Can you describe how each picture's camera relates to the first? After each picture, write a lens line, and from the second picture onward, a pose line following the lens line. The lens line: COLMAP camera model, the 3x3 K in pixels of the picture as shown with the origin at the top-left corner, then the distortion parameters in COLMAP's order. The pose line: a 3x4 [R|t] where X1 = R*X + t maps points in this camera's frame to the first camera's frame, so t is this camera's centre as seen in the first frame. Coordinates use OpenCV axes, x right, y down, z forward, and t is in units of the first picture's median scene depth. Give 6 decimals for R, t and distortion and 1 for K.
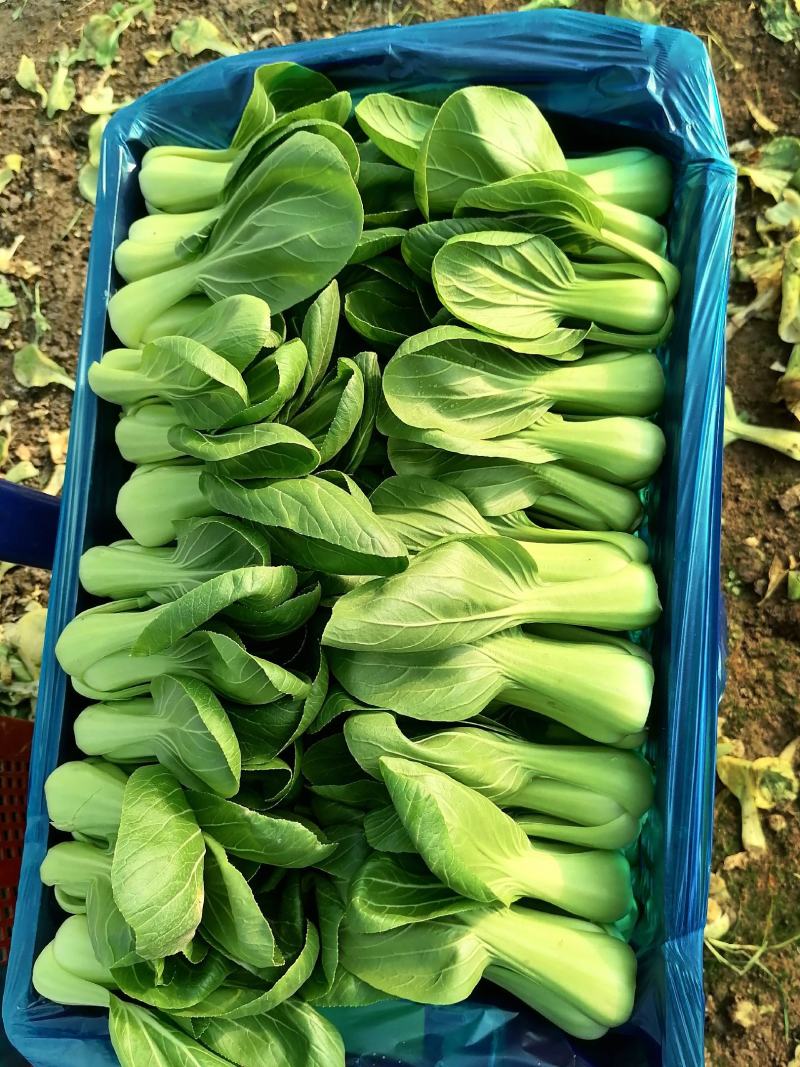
lens RADIAL K [[769.6, 0, 394.3], [0, 769.6, 534.2], [0, 0, 1]] dist [0.071880, -0.095230]
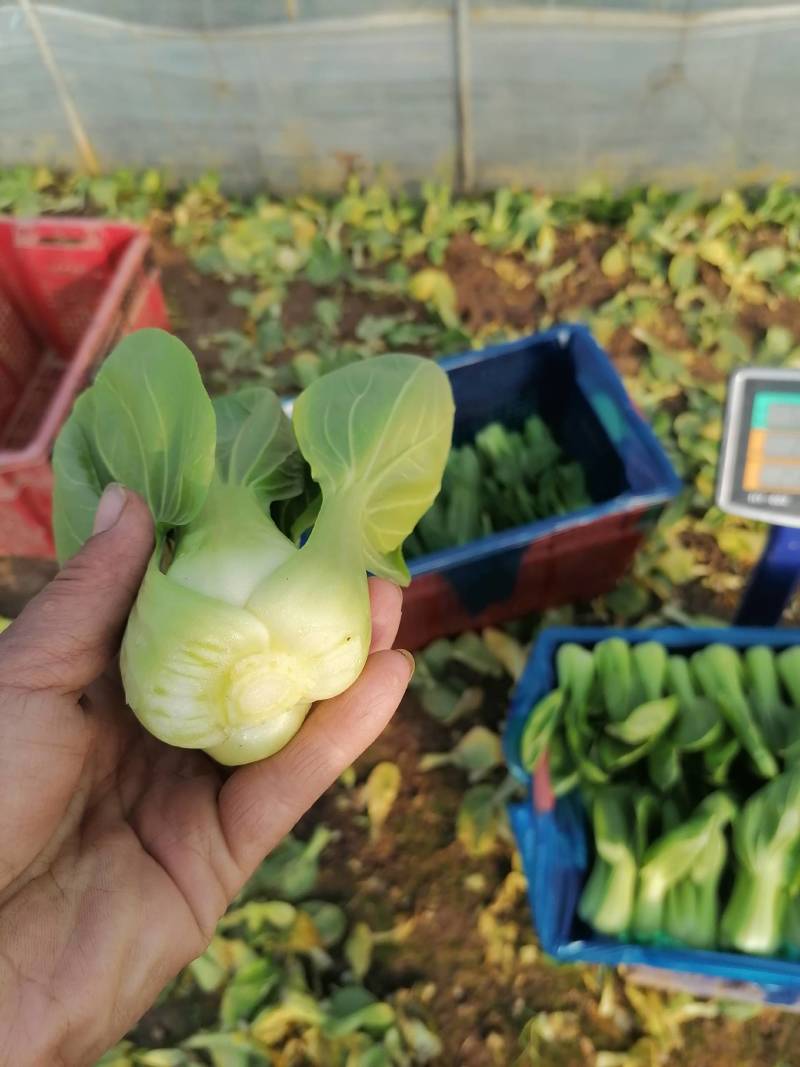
lens RADIAL K [[804.4, 0, 400.0], [0, 804.4, 533.5], [0, 0, 1]] dist [0.053985, -0.113473]
pose [[-0.004870, 0.949670, -0.313213, -0.020071], [-0.942649, 0.100177, 0.318398, 0.211298], [0.333750, 0.296801, 0.894718, -1.066301]]
